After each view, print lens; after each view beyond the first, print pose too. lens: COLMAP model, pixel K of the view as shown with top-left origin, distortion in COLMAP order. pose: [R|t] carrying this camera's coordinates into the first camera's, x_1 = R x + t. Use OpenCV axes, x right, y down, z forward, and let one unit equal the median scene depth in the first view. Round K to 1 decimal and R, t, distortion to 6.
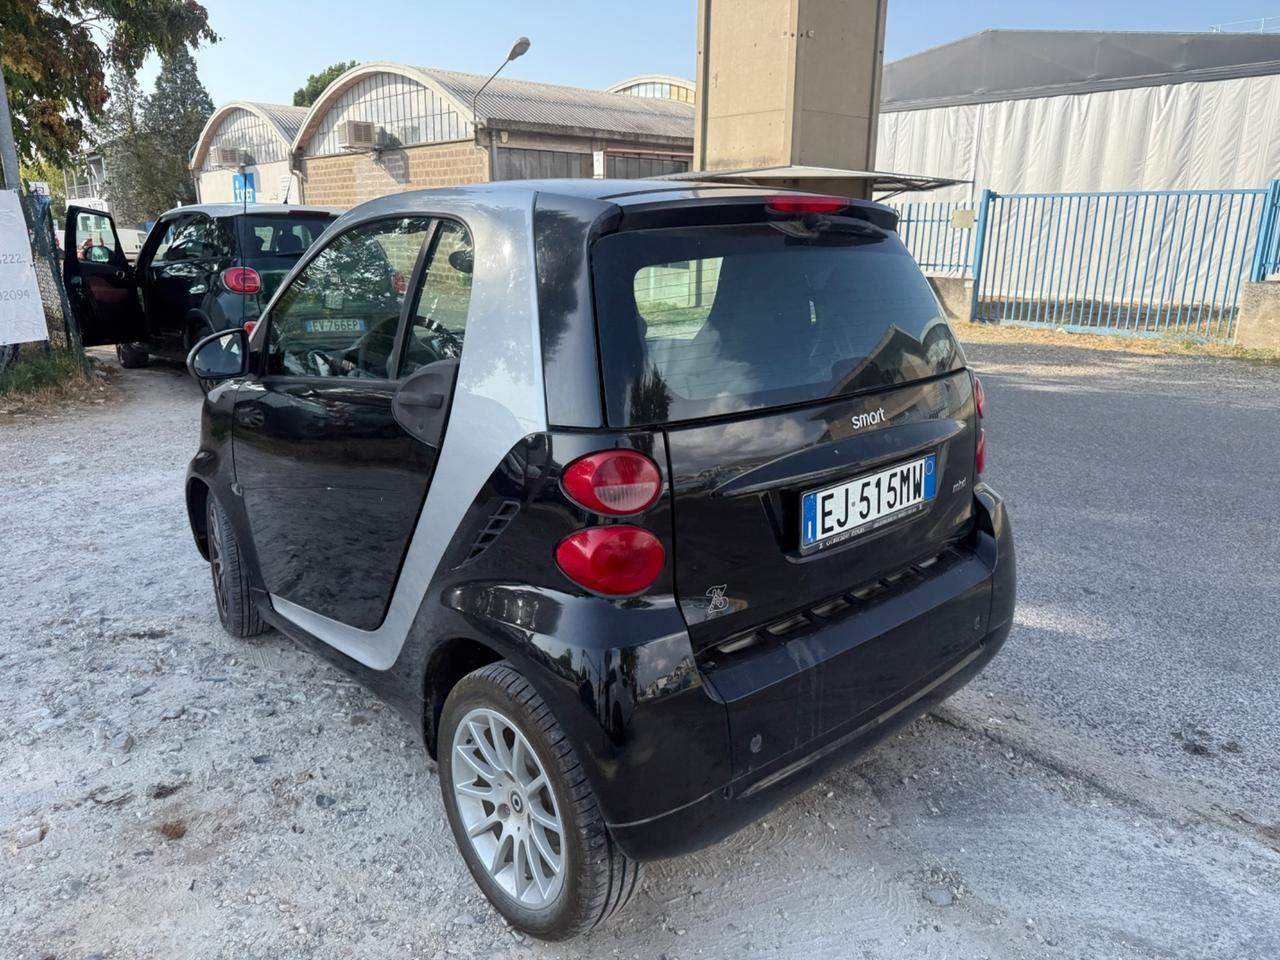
lens RADIAL K [[904.4, 0, 642.1], [0, 904.4, 476.6], [0, 0, 1]] dist [0.008034, -0.016269]
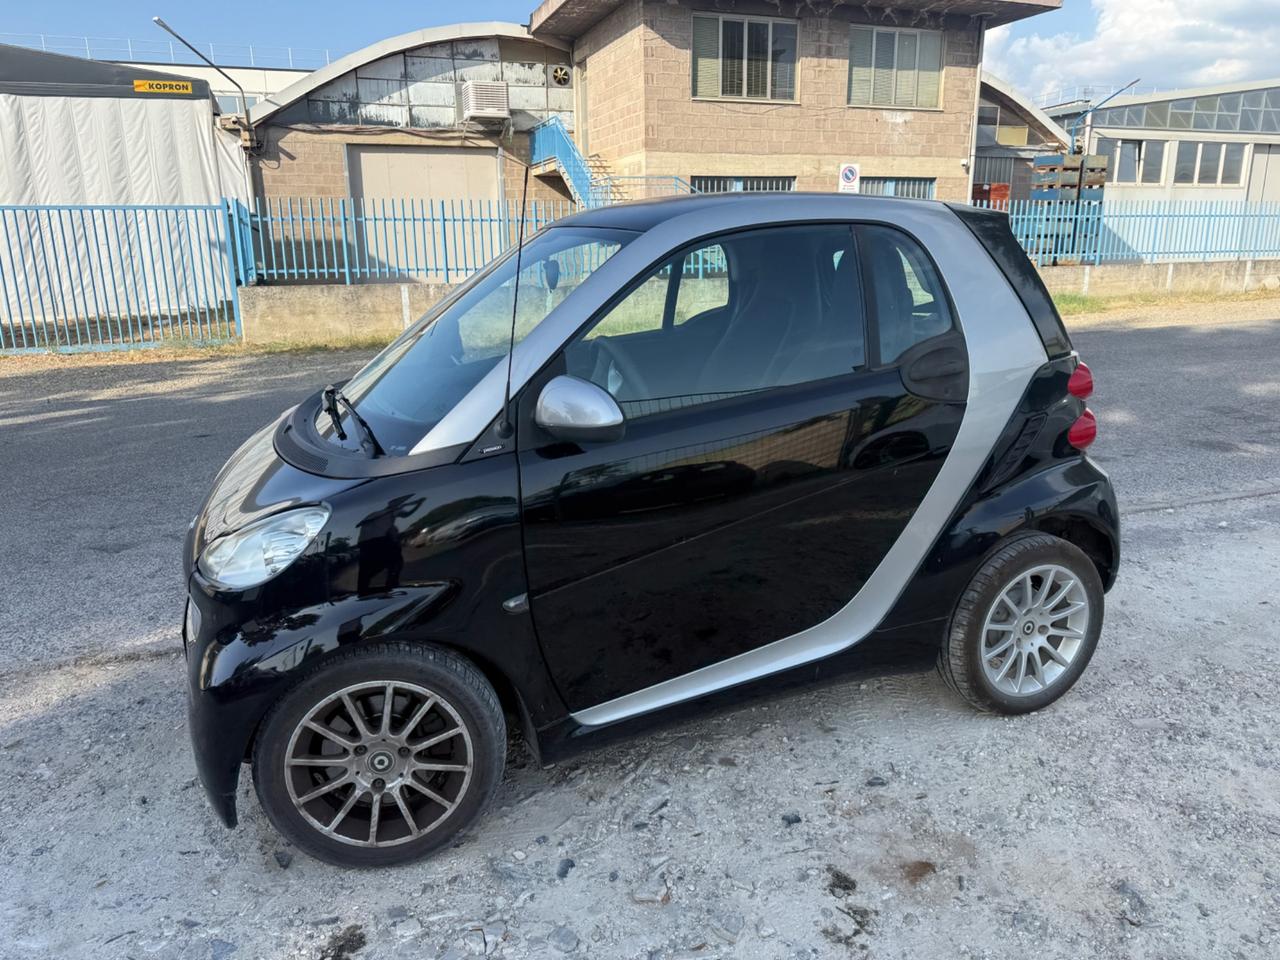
lens RADIAL K [[900.9, 0, 641.4], [0, 900.9, 473.1], [0, 0, 1]] dist [0.009949, -0.018497]
pose [[0.341549, -0.245911, 0.907123, -0.899527], [0.262499, 0.951715, 0.159163, -0.149680], [-0.902462, 0.183757, 0.389609, 0.537782]]
